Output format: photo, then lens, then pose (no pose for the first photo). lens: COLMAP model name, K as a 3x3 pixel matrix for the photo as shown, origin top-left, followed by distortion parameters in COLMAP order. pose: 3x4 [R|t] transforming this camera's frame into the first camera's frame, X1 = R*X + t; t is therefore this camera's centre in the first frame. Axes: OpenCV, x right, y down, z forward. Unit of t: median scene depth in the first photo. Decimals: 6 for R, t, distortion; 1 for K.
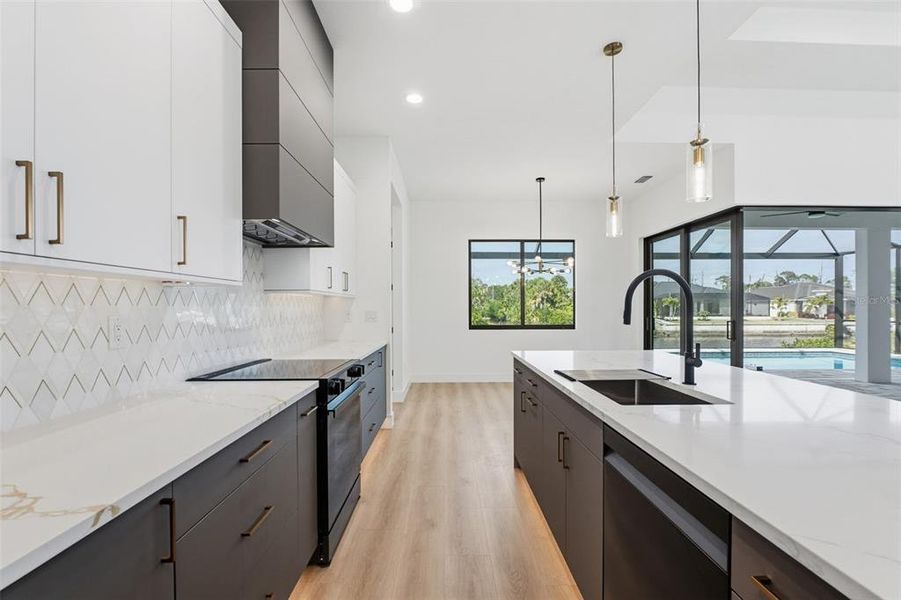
lens RADIAL K [[389.6, 0, 436.5], [0, 389.6, 305.4], [0, 0, 1]] dist [-0.001976, -0.000035]
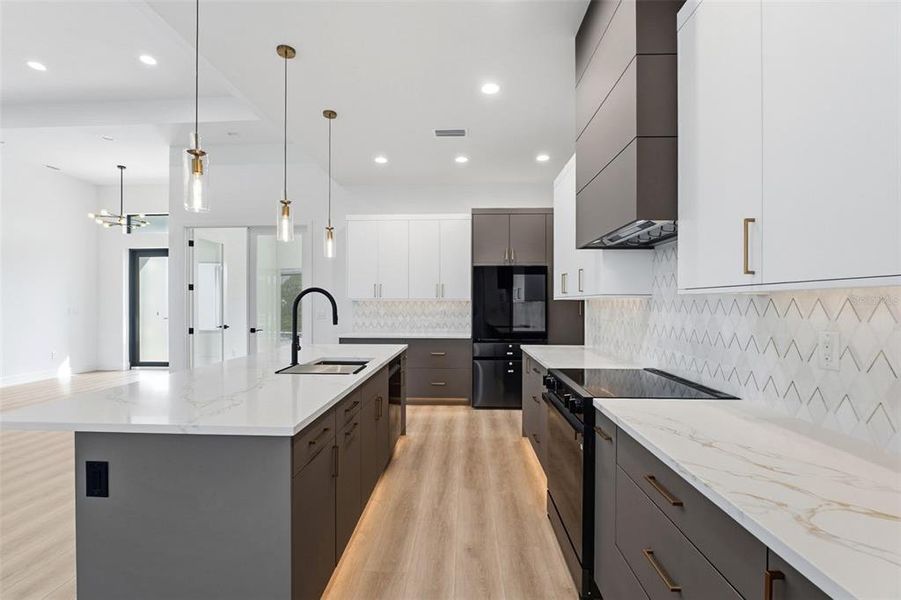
lens RADIAL K [[389.6, 0, 436.5], [0, 389.6, 305.4], [0, 0, 1]] dist [-0.001976, -0.000035]
pose [[-0.998817, -0.002989, 0.048535, 0.027649], [-0.002890, 0.999994, 0.002105, -0.026212], [-0.048540, 0.001962, -0.998819, 2.084268]]
